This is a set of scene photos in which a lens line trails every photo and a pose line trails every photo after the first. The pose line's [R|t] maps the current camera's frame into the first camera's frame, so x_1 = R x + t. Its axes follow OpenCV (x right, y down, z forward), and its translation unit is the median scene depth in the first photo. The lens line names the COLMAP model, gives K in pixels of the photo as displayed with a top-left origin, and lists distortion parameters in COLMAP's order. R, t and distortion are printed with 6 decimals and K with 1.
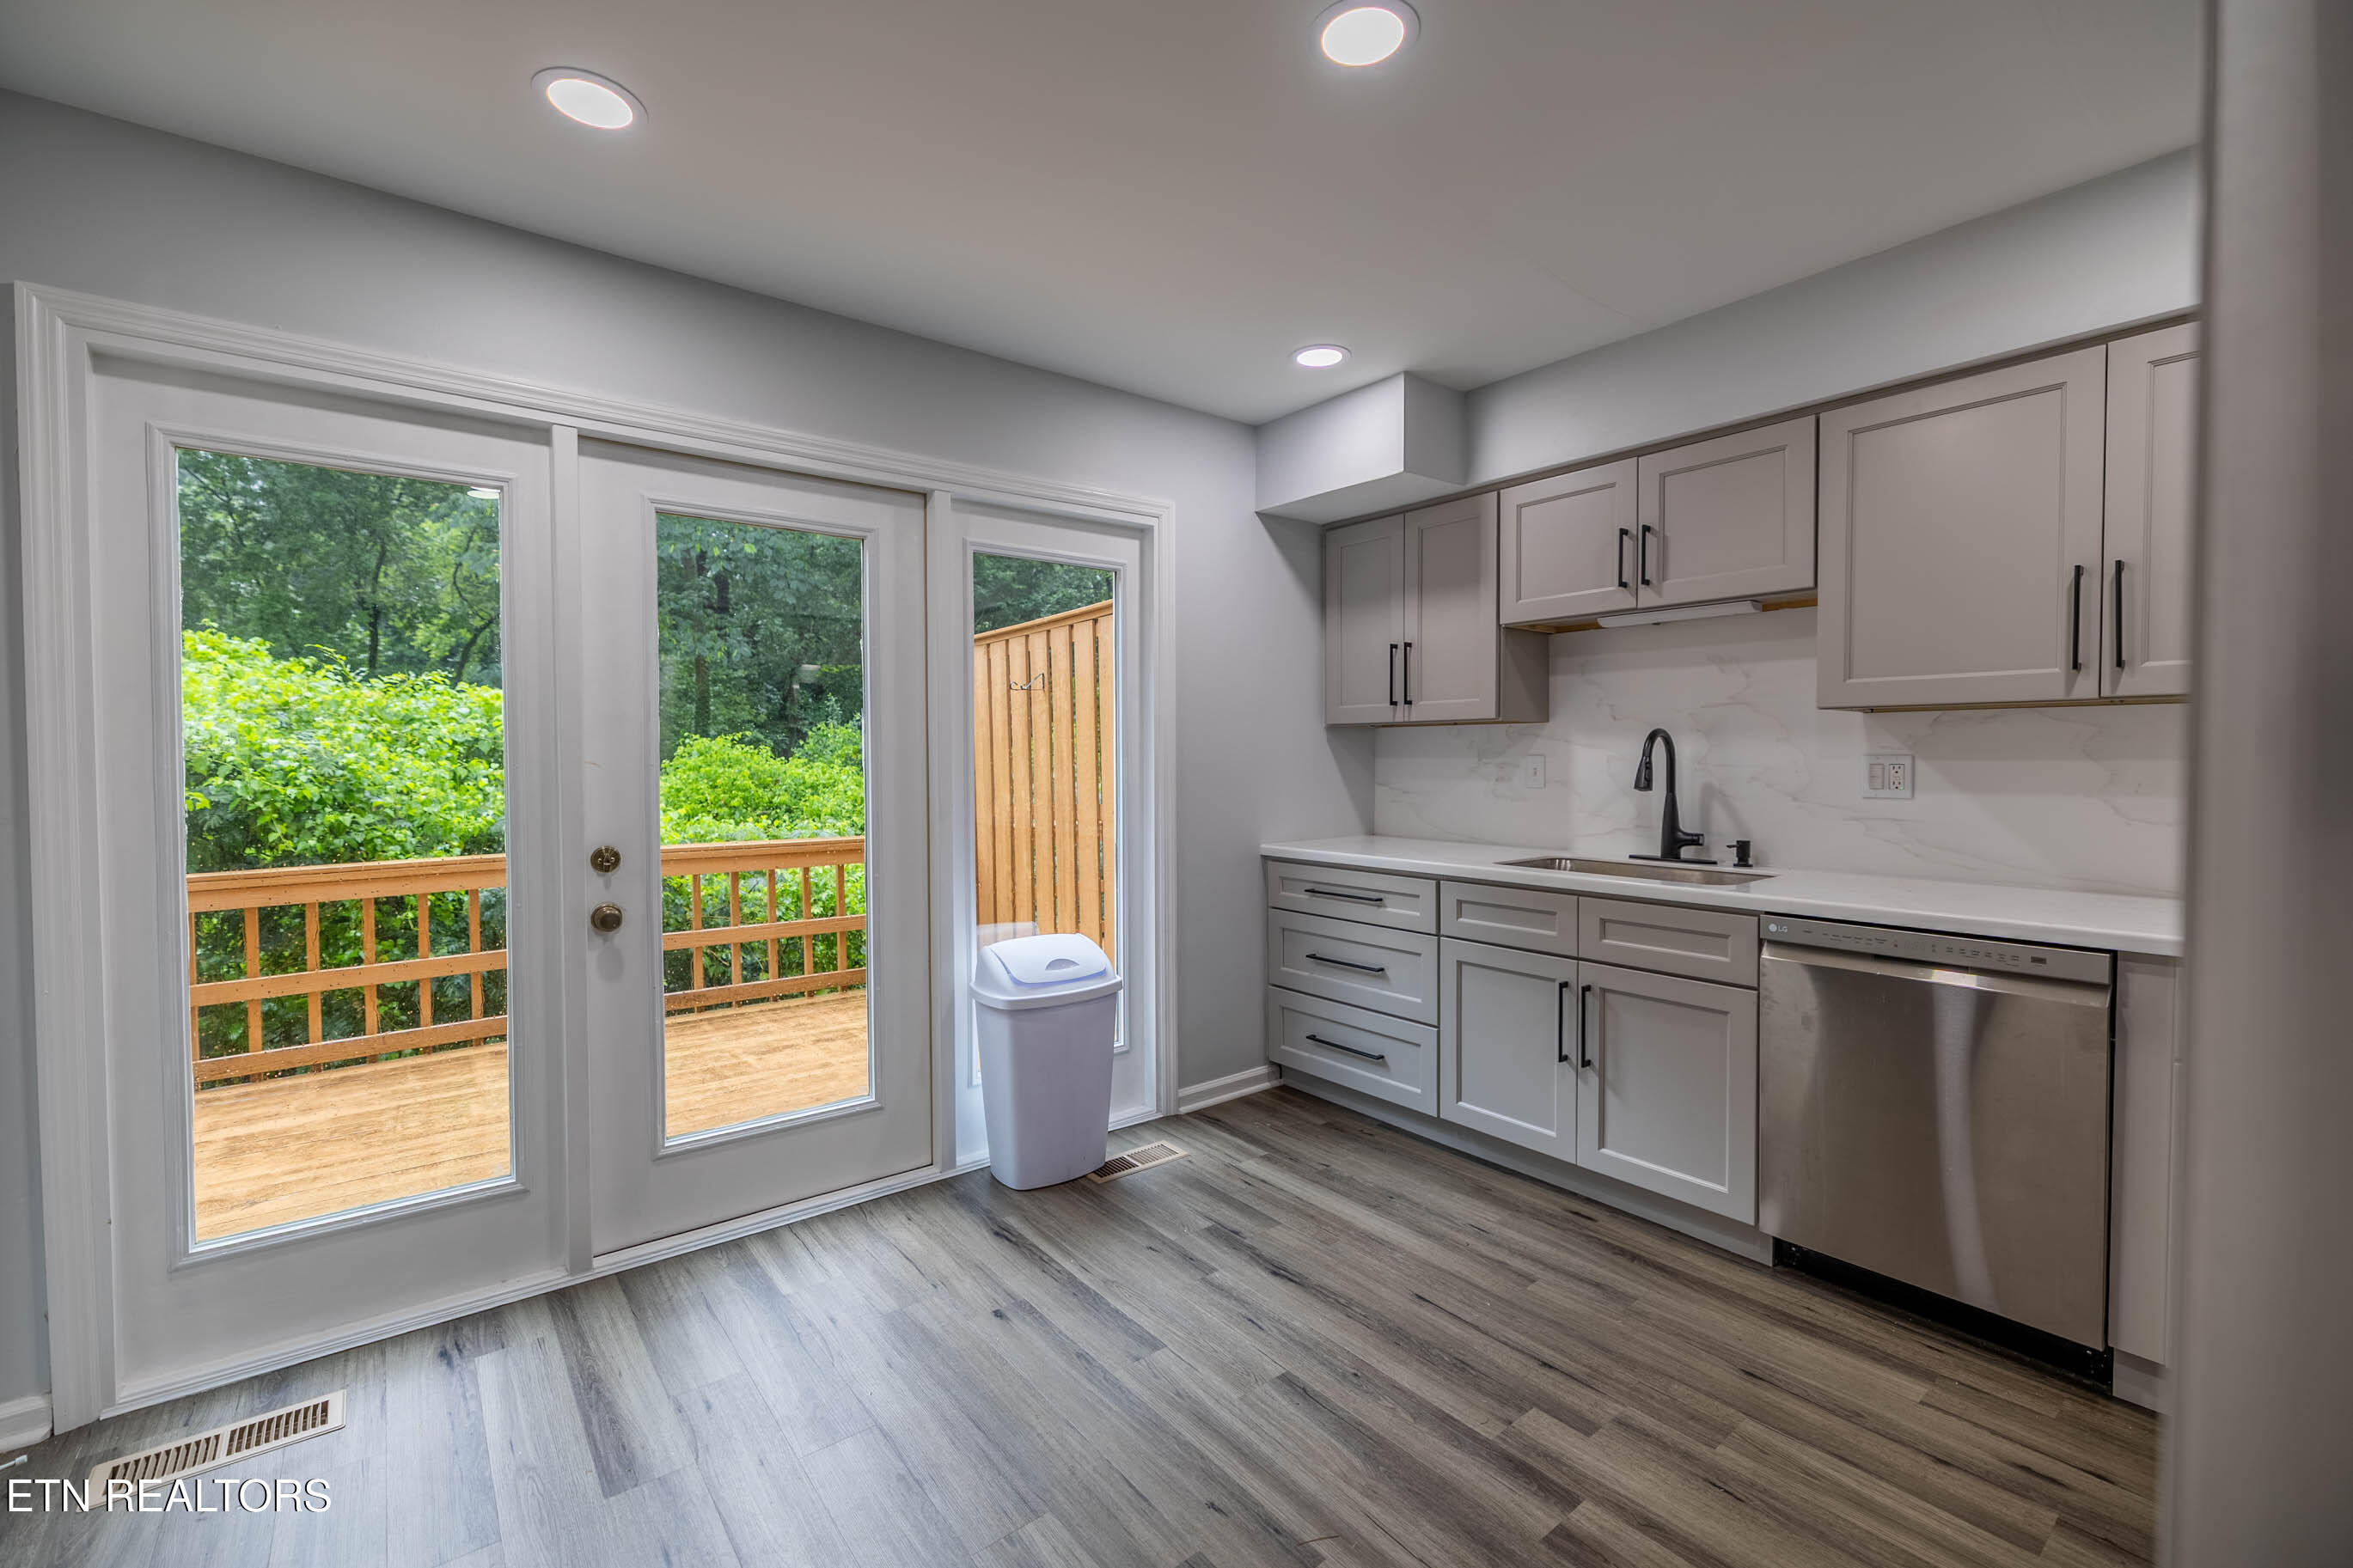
lens RADIAL K [[992.1, 0, 1170.5], [0, 992.1, 778.8], [0, 0, 1]] dist [0.000283, -0.000331]
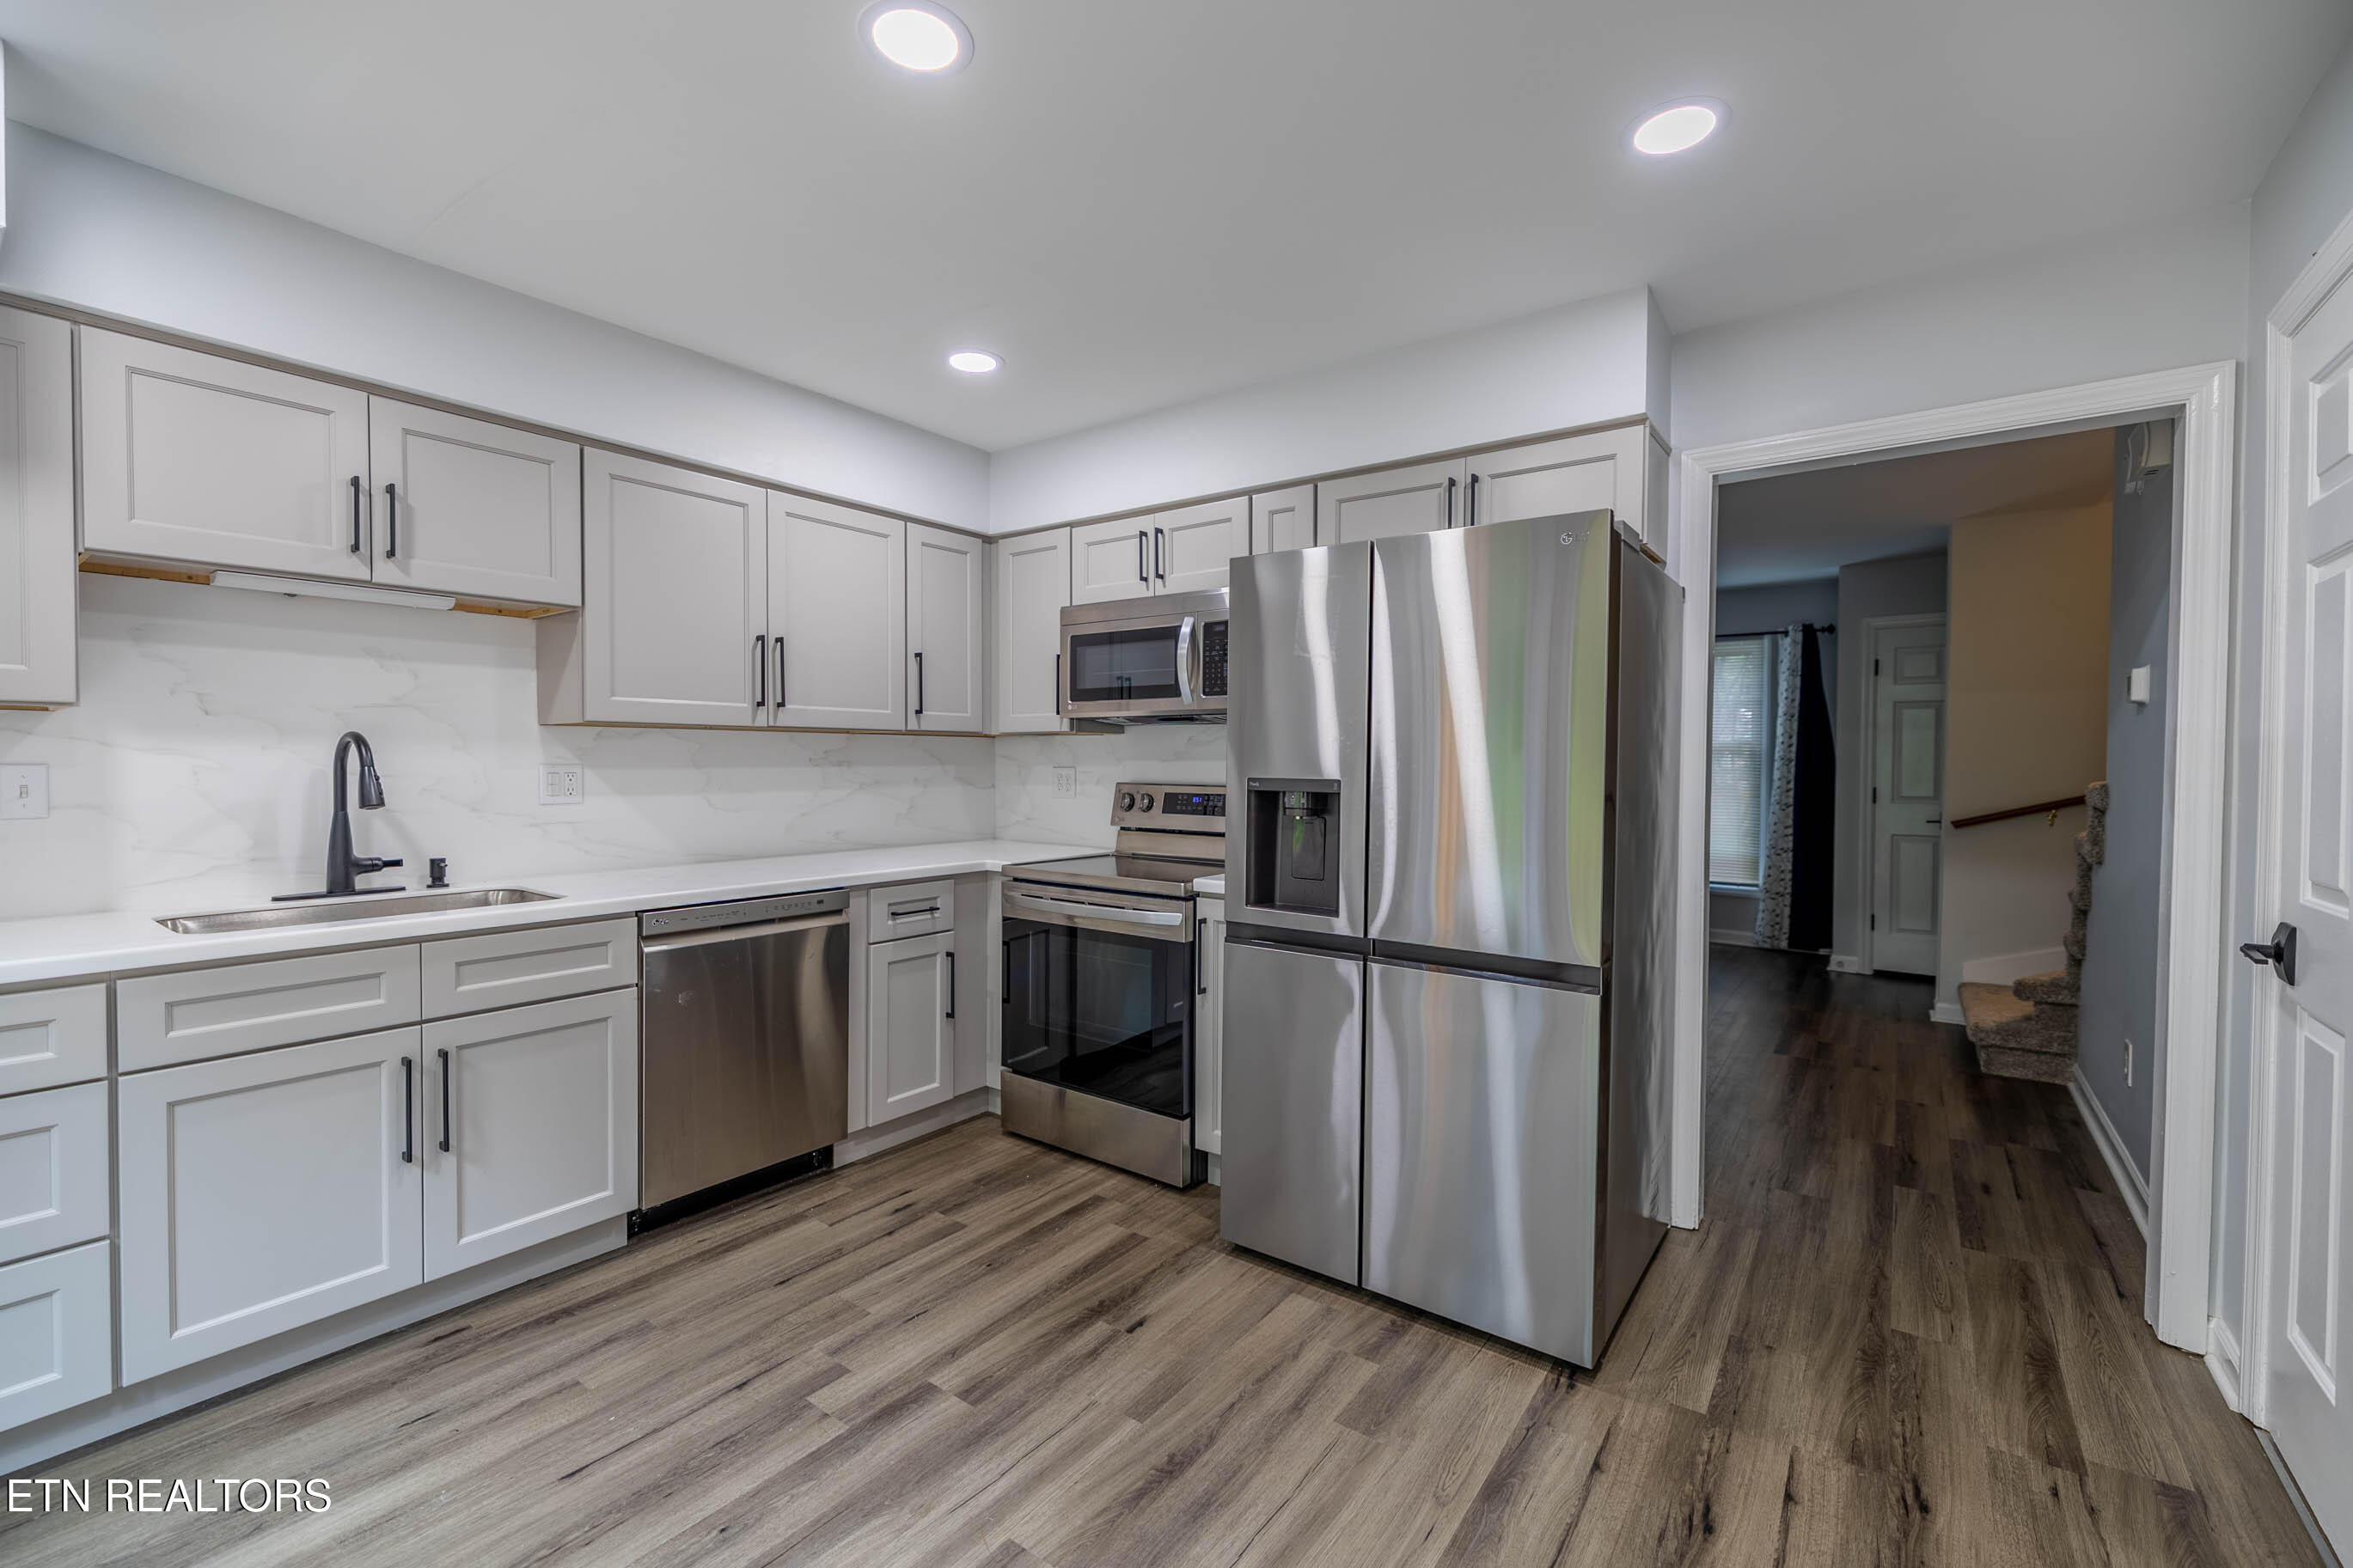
lens RADIAL K [[992.1, 0, 1170.5], [0, 992.1, 778.8], [0, 0, 1]] dist [0.000283, -0.000331]
pose [[-0.263659, -0.014340, 0.964509, -0.548664], [0.020085, 0.999591, 0.020352, -0.018117], [-0.964407, 0.024738, -0.263263, 0.679165]]
